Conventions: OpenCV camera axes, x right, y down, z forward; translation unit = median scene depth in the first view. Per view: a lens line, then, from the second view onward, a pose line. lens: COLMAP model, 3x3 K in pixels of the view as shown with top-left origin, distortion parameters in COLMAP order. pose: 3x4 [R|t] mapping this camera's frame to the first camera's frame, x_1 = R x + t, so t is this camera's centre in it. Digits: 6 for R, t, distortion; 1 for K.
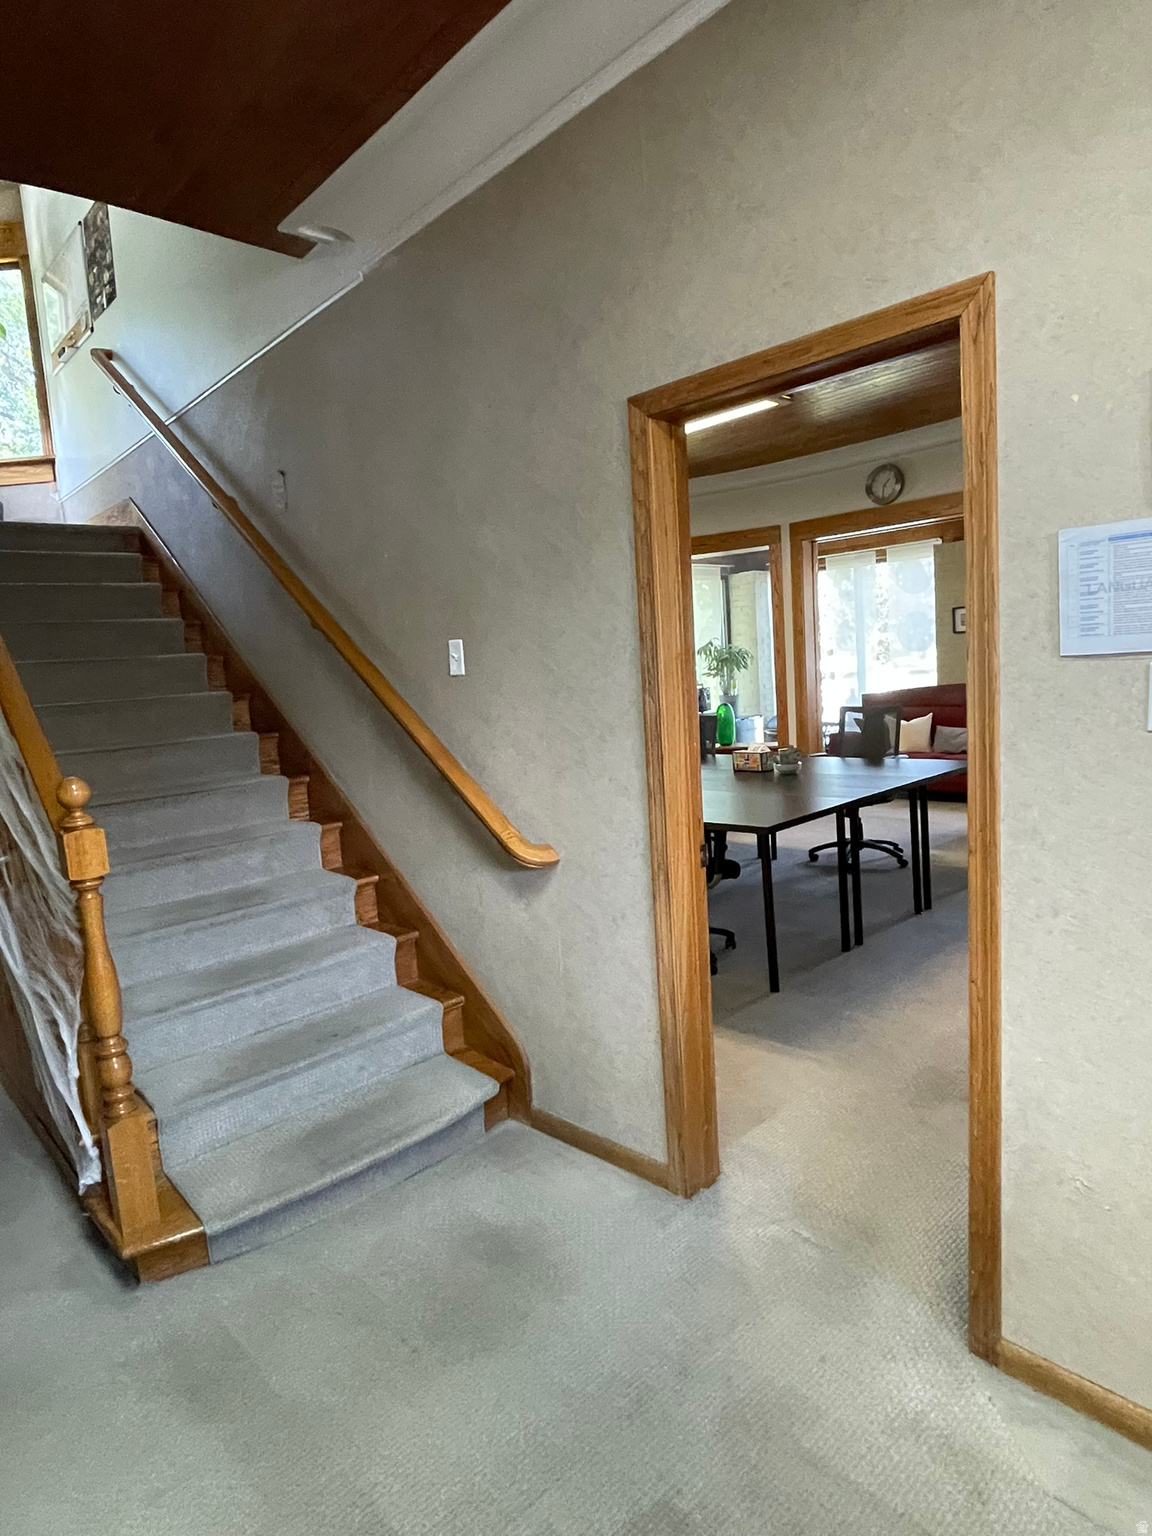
lens RADIAL K [[880.1, 0, 579.2], [0, 880.1, 765.9], [0, 0, 1]] dist [0.008127, -0.003351]
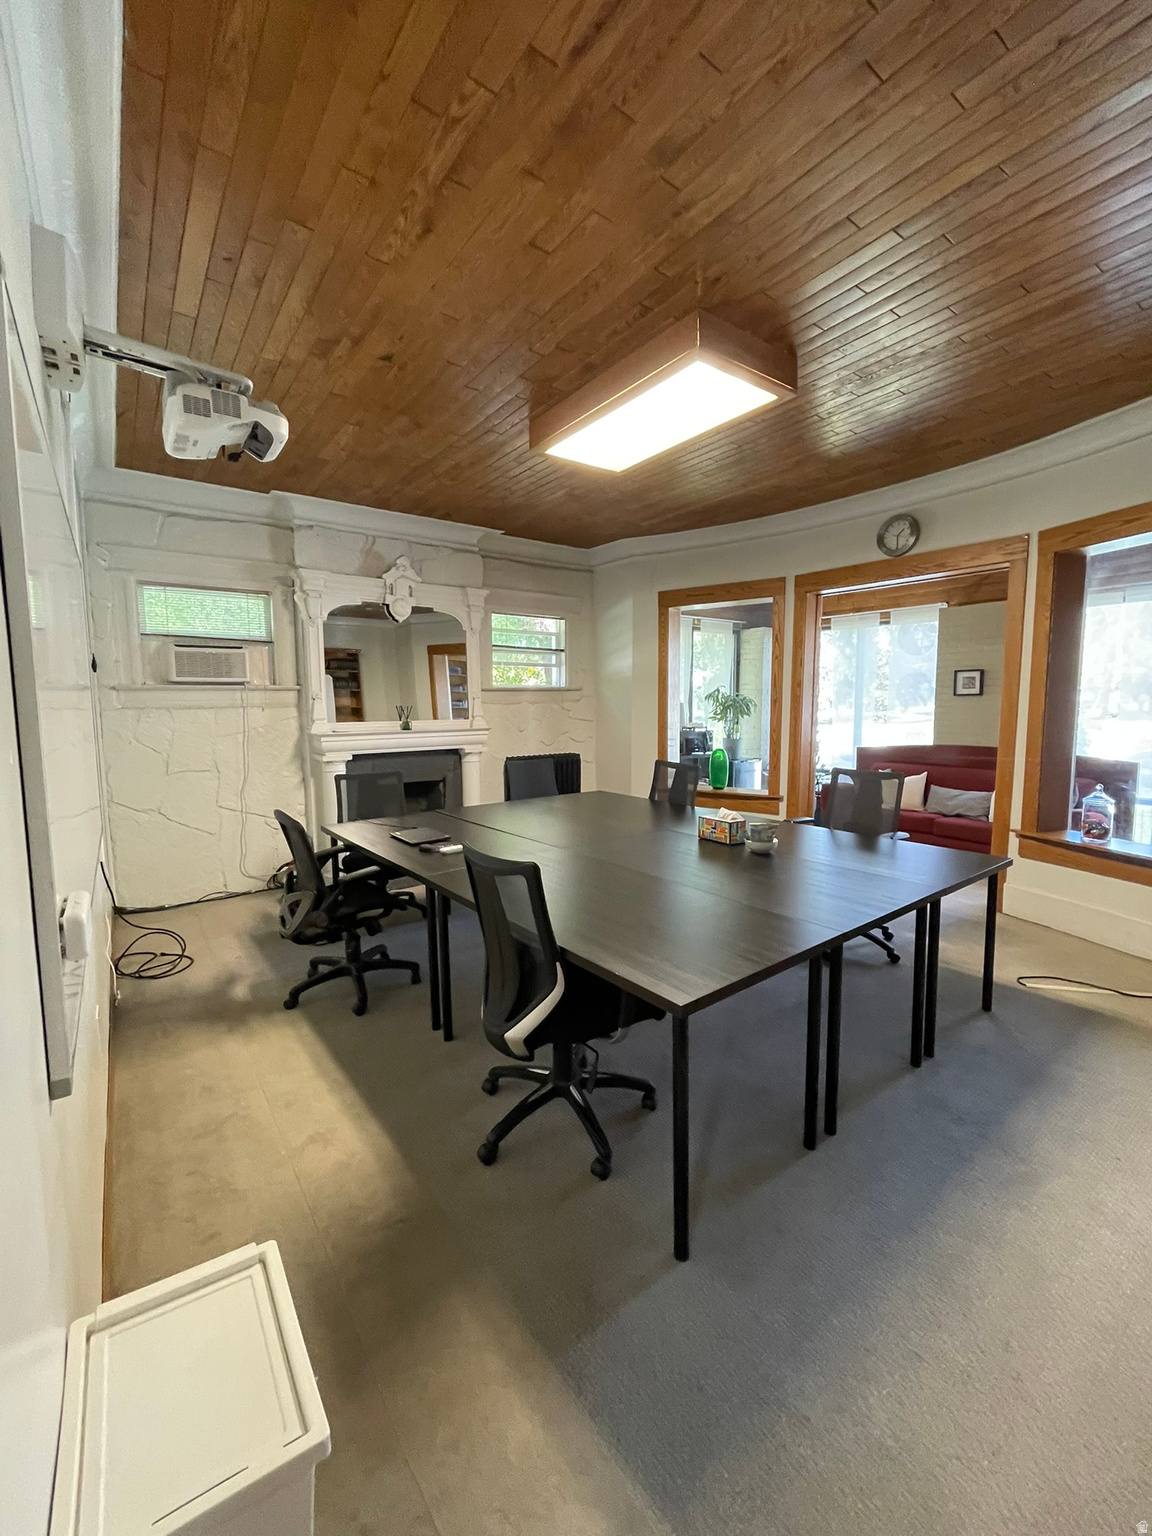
lens RADIAL K [[625.4, 0, 583.2], [0, 625.4, 766.4], [0, 0, 1]] dist [-0.003871, 0.000756]
pose [[0.992699, 0.073736, -0.095450, 0.082347], [-0.074389, 0.997224, -0.003300, -0.038300], [0.094942, 0.010377, 0.995429, 0.268626]]
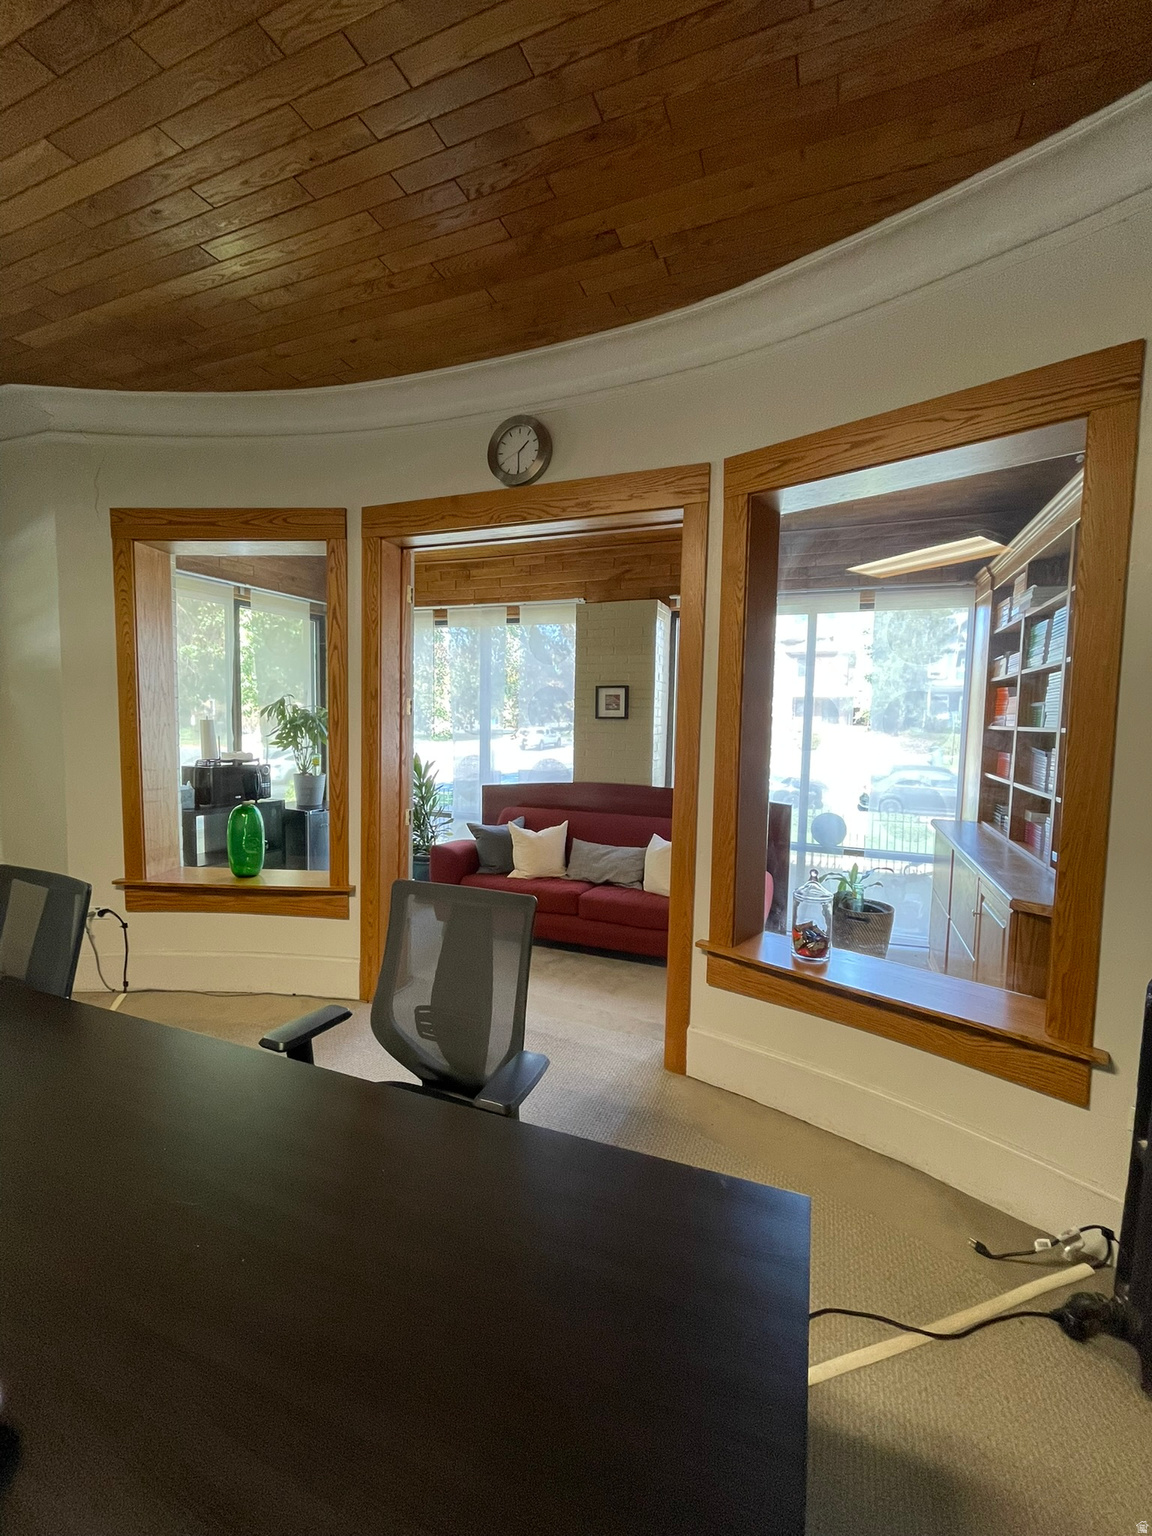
lens RADIAL K [[625.4, 0, 576.7], [0, 625.4, 765.2], [0, 0, 1]] dist [-0.003871, 0.000756]
pose [[0.906894, 0.054485, 0.417821, 0.200943], [-0.034825, 0.997904, -0.054540, -0.087231], [-0.419917, 0.034911, 0.906891, 0.564738]]
